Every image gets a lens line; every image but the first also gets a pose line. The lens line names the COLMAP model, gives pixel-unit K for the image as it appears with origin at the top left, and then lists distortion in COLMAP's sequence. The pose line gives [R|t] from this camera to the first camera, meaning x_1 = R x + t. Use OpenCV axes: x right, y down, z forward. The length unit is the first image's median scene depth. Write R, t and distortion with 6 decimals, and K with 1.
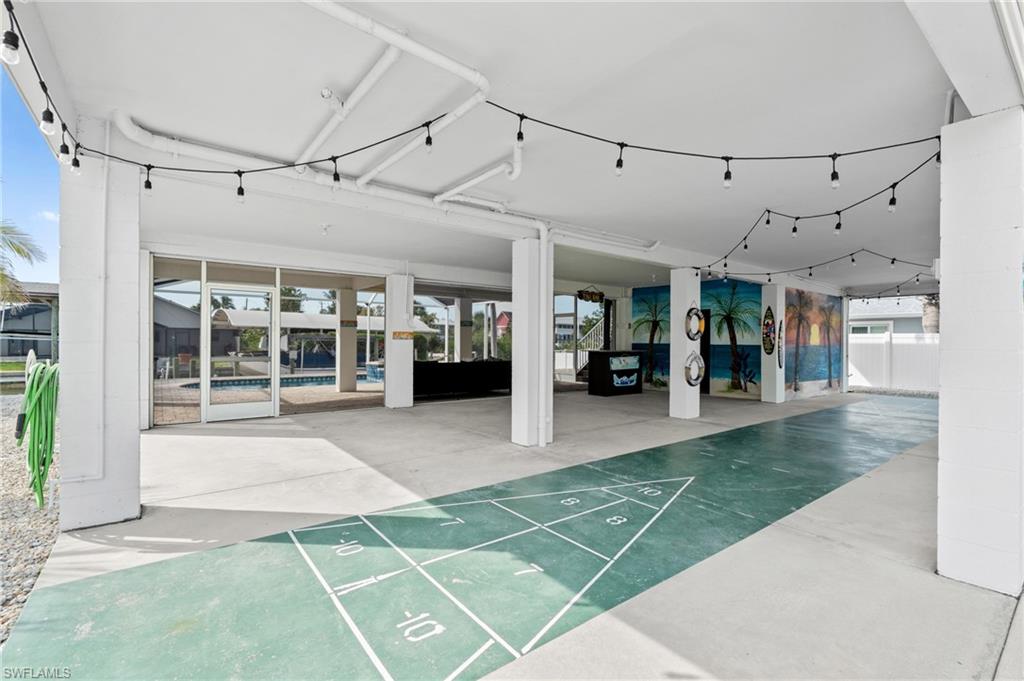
lens RADIAL K [[463.1, 0, 508.1], [0, 463.1, 342.7], [0, 0, 1]] dist [-0.008033, 0.003898]
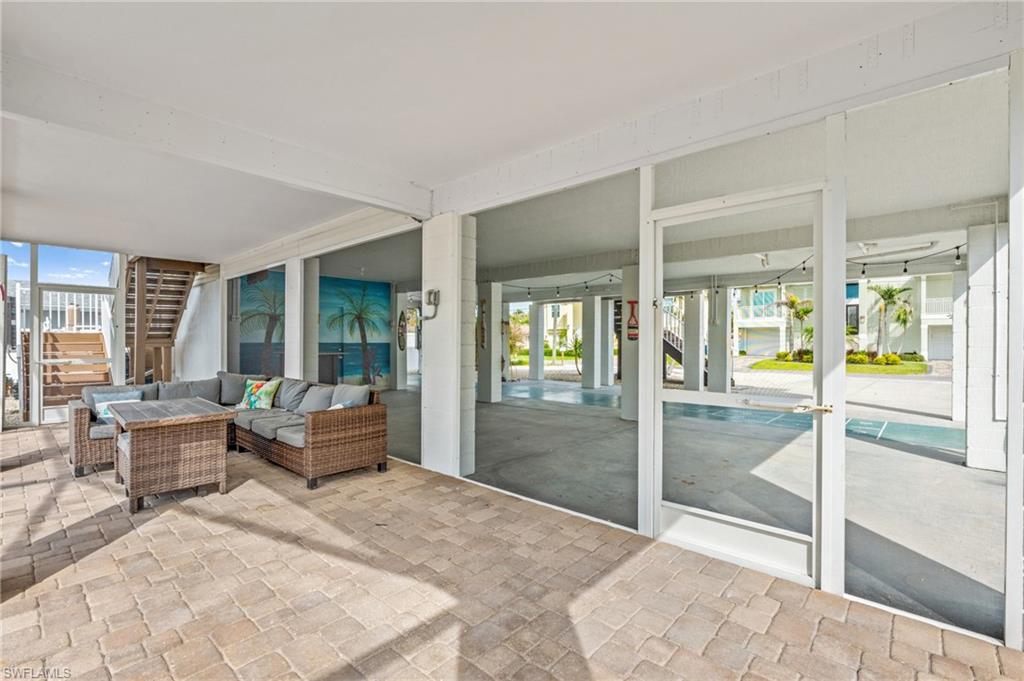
lens RADIAL K [[463.1, 0, 511.1], [0, 463.1, 341.3], [0, 0, 1]] dist [-0.008033, 0.003898]
pose [[-0.186586, -0.012639, 0.982357, -0.647414], [0.000123, 0.999917, 0.012889, -0.013229], [-0.982439, 0.002526, -0.186569, 0.887575]]
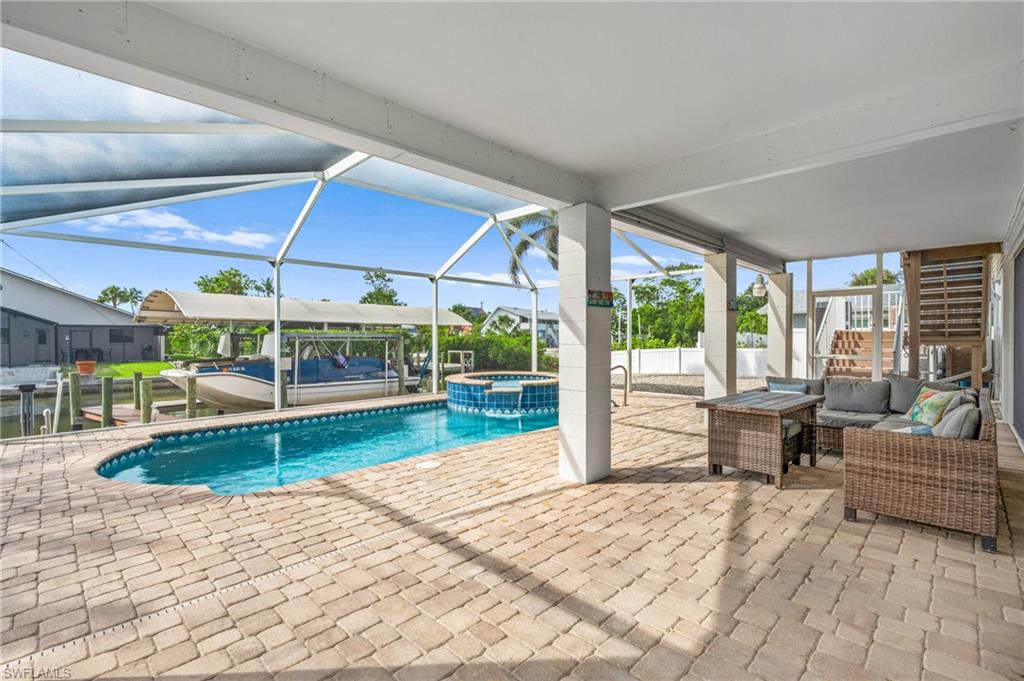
lens RADIAL K [[463.1, 0, 509.3], [0, 463.1, 342.0], [0, 0, 1]] dist [-0.008033, 0.003898]
pose [[0.990380, -0.013581, 0.137703, -0.589379], [0.012489, 0.999883, 0.008791, -0.013412], [-0.137806, -0.006986, 0.990435, 0.805144]]
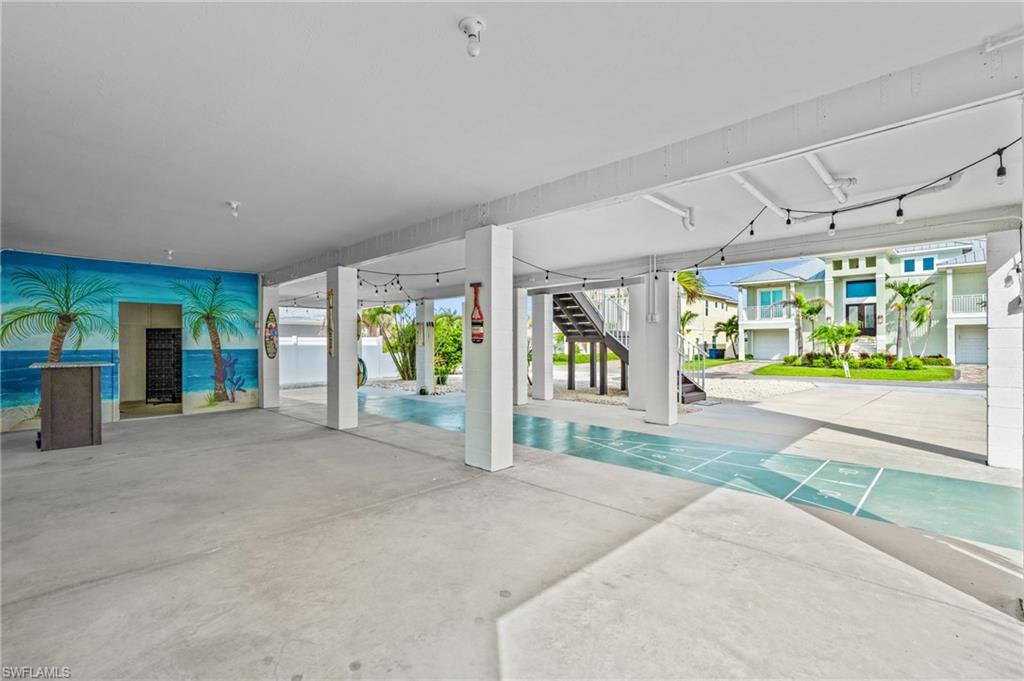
lens RADIAL K [[463.1, 0, 512.4], [0, 463.1, 341.6], [0, 0, 1]] dist [-0.008033, 0.003898]
pose [[-0.155404, -0.001906, 0.987849, -0.446025], [0.007493, 0.999967, 0.003109, -0.008594], [-0.987823, 0.007885, -0.155385, 0.610174]]
